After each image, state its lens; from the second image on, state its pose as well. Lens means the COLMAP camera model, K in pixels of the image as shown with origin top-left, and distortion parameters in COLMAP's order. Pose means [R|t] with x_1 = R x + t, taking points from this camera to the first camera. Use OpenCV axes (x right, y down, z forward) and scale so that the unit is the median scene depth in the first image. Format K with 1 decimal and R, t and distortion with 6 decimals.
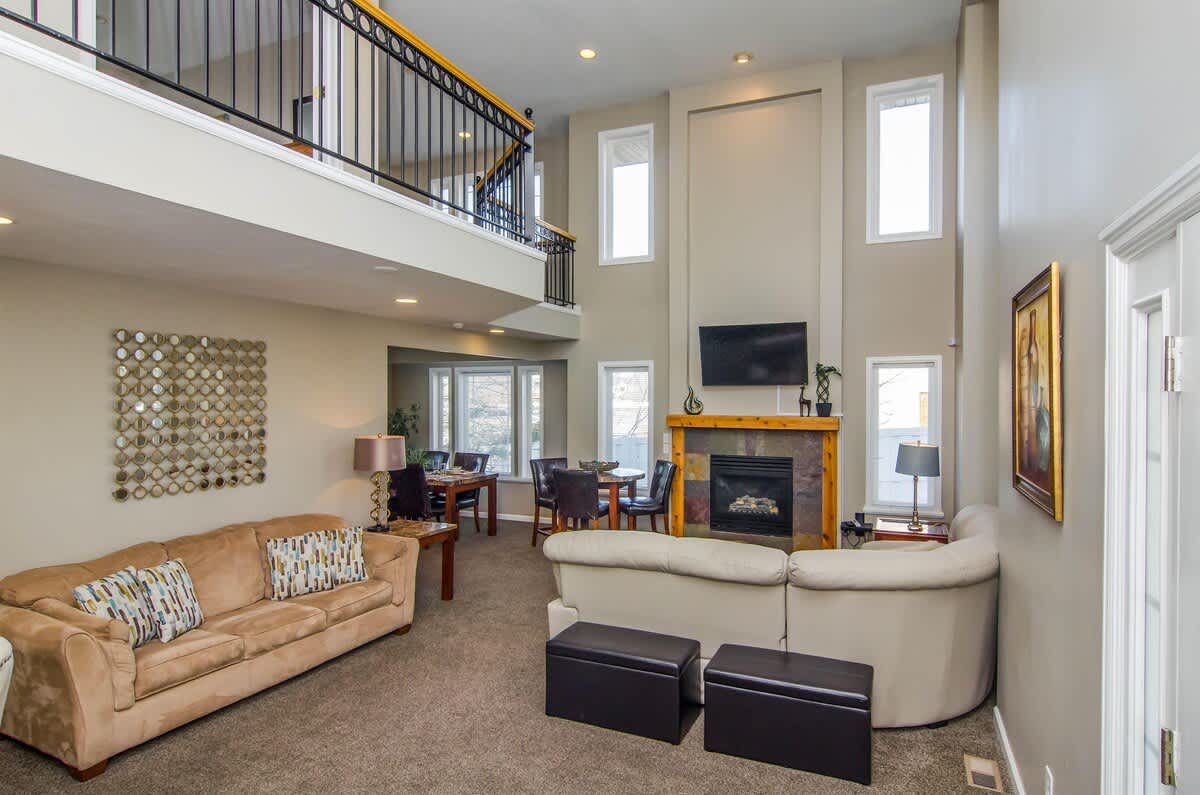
lens RADIAL K [[655.7, 0, 601.9], [0, 655.7, 398.7], [0, 0, 1]] dist [-0.004242, -0.001017]
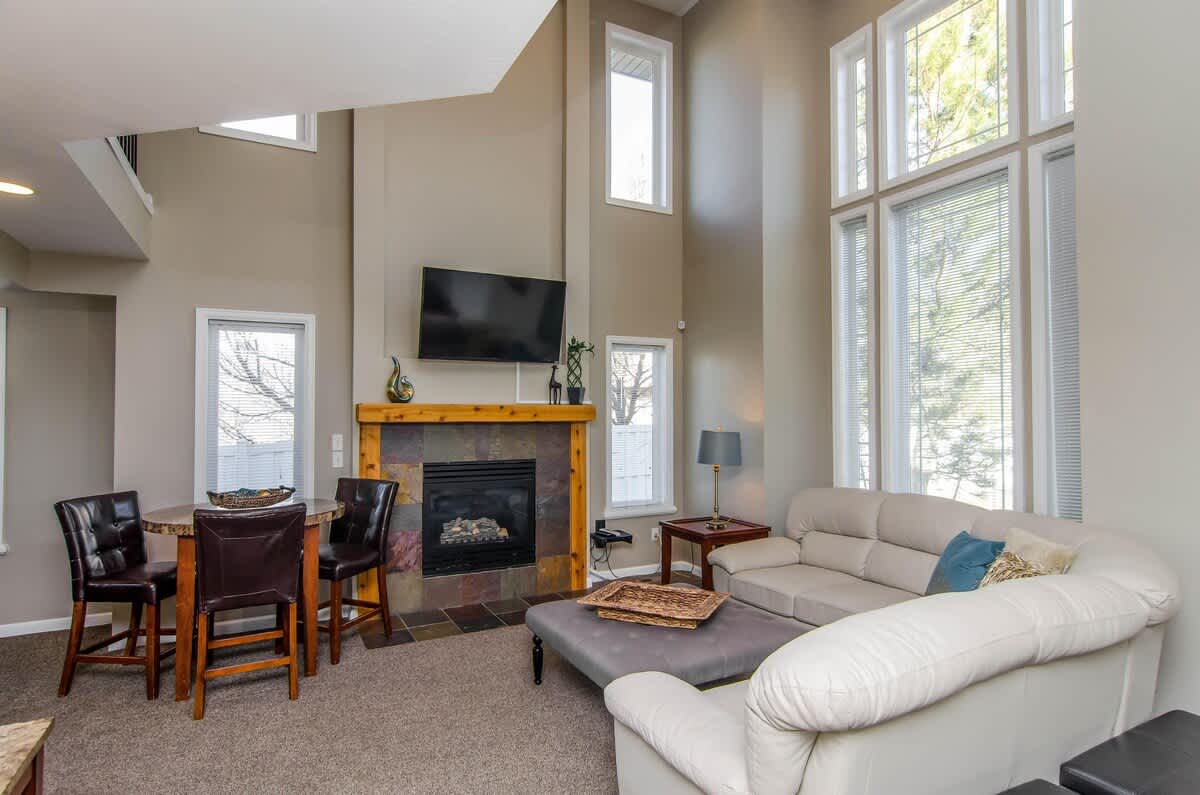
lens RADIAL K [[655.7, 0, 601.3], [0, 655.7, 397.6], [0, 0, 1]] dist [-0.004242, -0.001017]
pose [[0.613433, 0.017362, 0.789556, -0.264275], [0.004572, 0.999663, -0.025535, 0.038287], [-0.789734, 0.019274, 0.613147, 0.469558]]
